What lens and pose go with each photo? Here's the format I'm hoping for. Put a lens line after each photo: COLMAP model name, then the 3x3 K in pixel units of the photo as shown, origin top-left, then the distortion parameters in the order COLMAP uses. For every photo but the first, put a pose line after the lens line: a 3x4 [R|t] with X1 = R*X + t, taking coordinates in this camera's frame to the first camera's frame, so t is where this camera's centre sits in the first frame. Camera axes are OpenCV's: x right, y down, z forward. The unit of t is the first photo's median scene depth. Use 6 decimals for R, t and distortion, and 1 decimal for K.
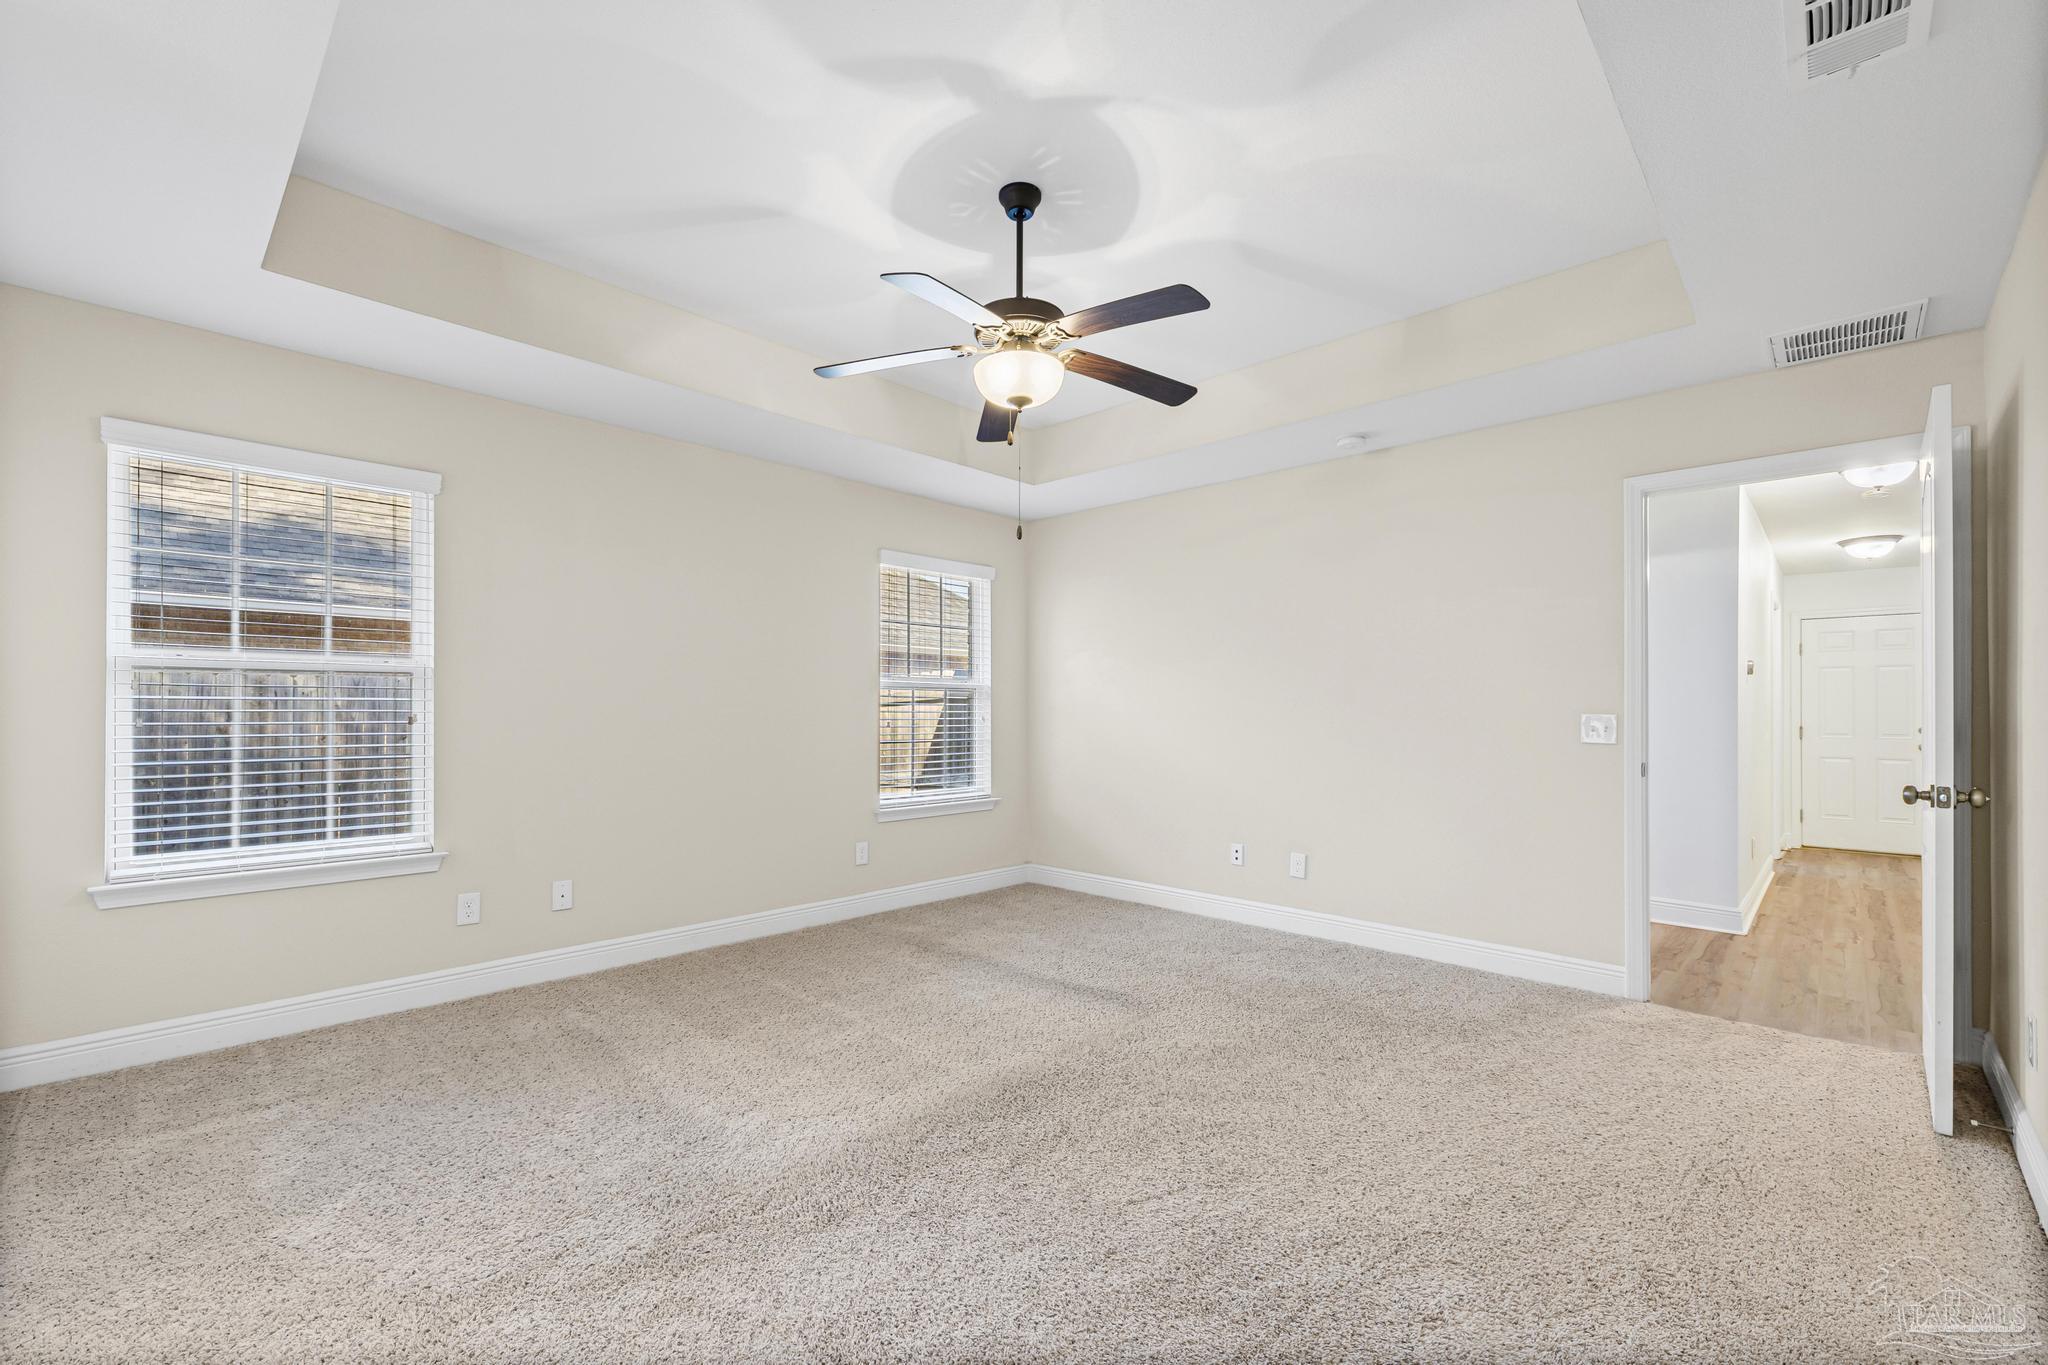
lens RADIAL K [[860.1, 0, 1022.2], [0, 860.1, 703.6], [0, 0, 1]] dist [0.003805, 0.000178]
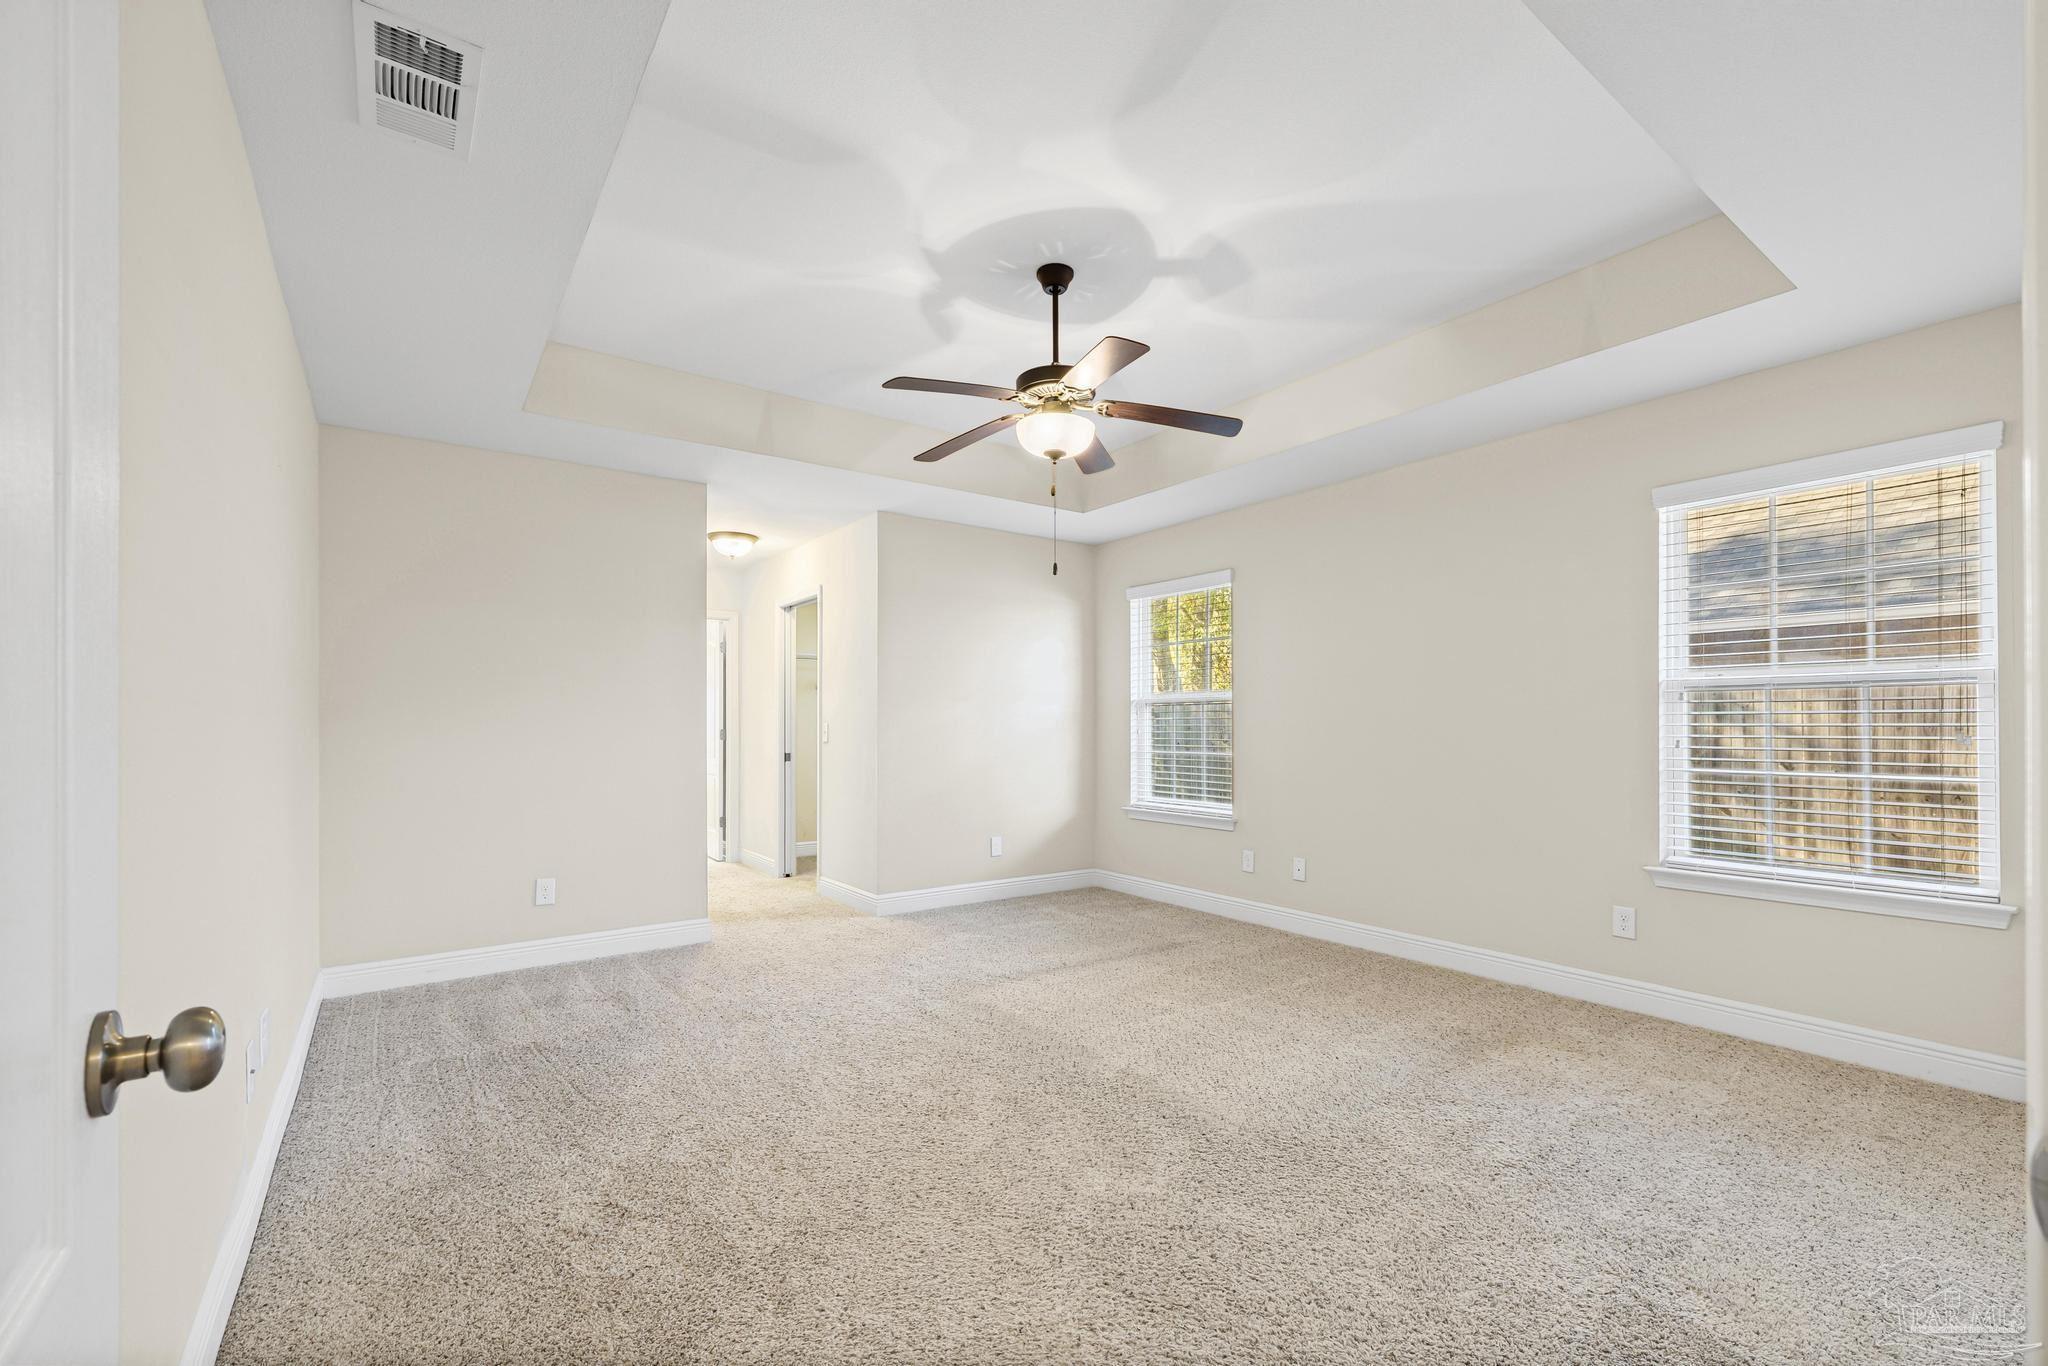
lens RADIAL K [[860.1, 0, 1009.0], [0, 860.1, 718.5], [0, 0, 1]] dist [0.003805, 0.000178]
pose [[-0.188555, -0.009409, -0.982018, 0.323182], [0.009729, 0.999887, -0.011448, 0.003758], [0.982014, -0.011713, -0.188442, 0.329956]]
